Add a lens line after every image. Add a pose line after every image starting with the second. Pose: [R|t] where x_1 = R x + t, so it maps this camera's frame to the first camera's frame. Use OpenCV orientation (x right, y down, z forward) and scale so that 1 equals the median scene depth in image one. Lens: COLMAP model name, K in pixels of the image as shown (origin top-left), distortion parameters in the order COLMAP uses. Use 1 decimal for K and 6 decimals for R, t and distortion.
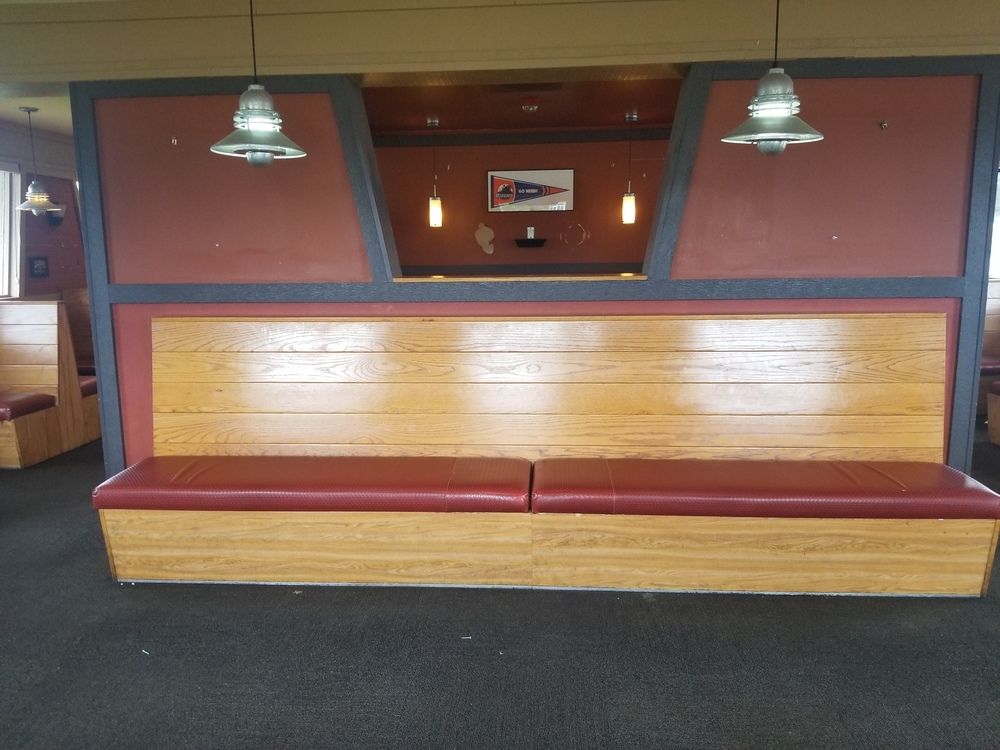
lens RADIAL K [[782.8, 0, 500.0], [0, 782.8, 375.0], [0, 0, 1]] dist [0.065560, -0.112864]
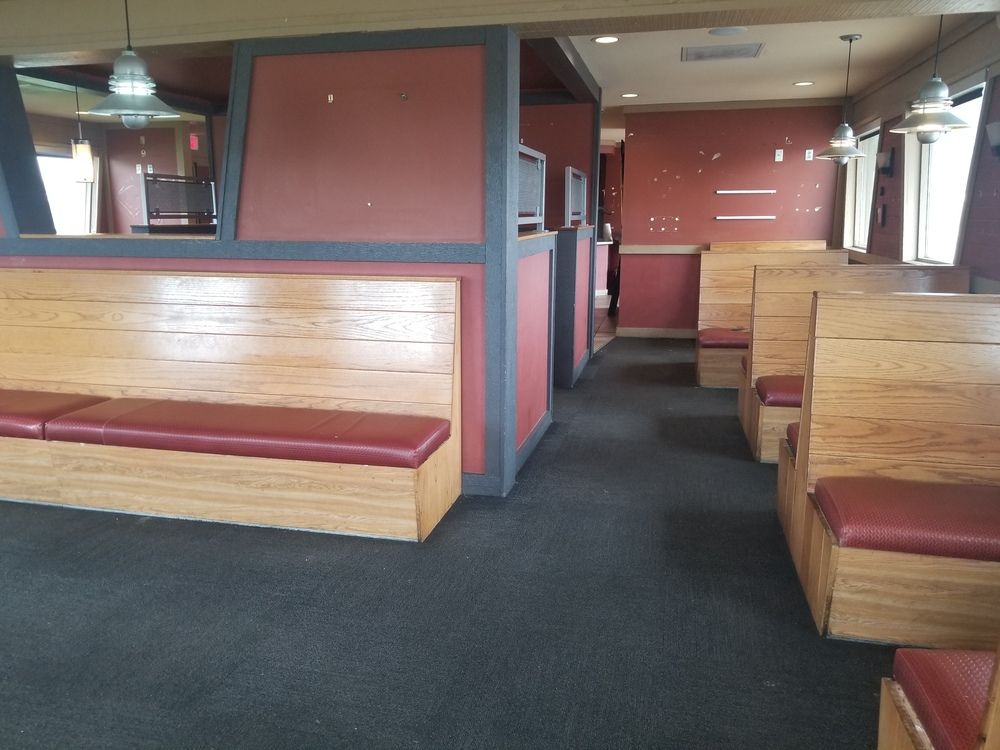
lens RADIAL K [[782.8, 0, 500.0], [0, 782.8, 375.0], [0, 0, 1]] dist [0.065560, -0.112864]
pose [[0.985825, 0.046089, -0.161322, 0.856170], [-0.038750, 0.998079, 0.048349, -0.001773], [0.163241, -0.041413, 0.985717, -0.030829]]
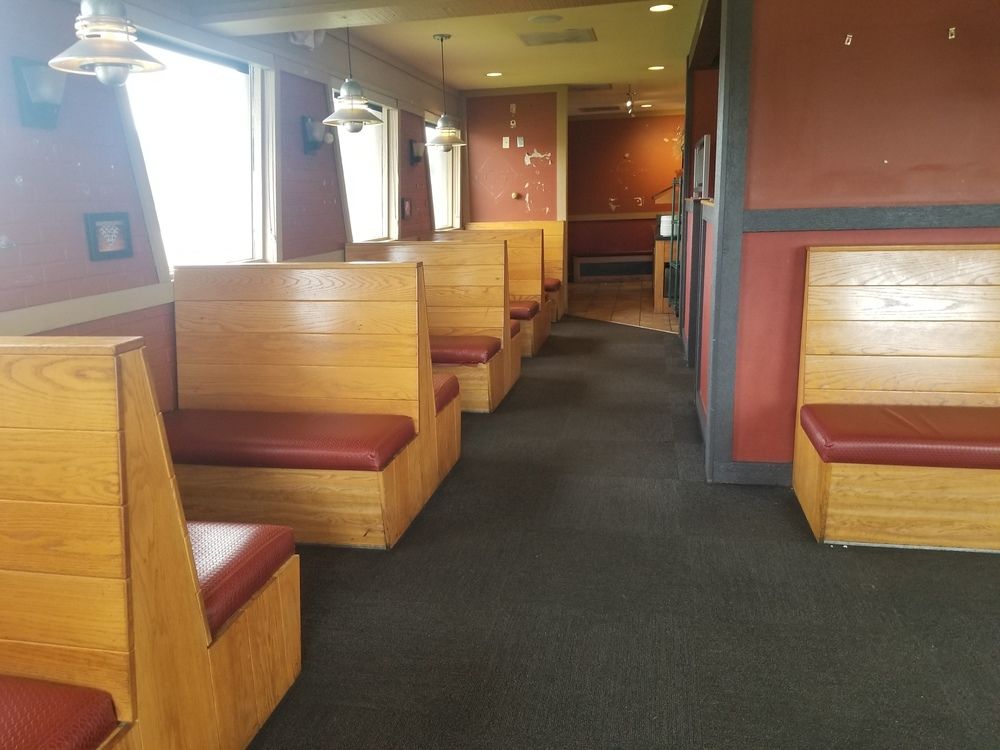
lens RADIAL K [[793.1, 0, 472.4], [0, 793.1, 376.5], [0, 0, 1]] dist [0.068353, -0.101906]
pose [[0.990255, 0.012302, -0.138724, -0.786317], [-0.003182, 0.997829, 0.065774, 0.015938], [0.139232, -0.064692, 0.988144, 0.064804]]
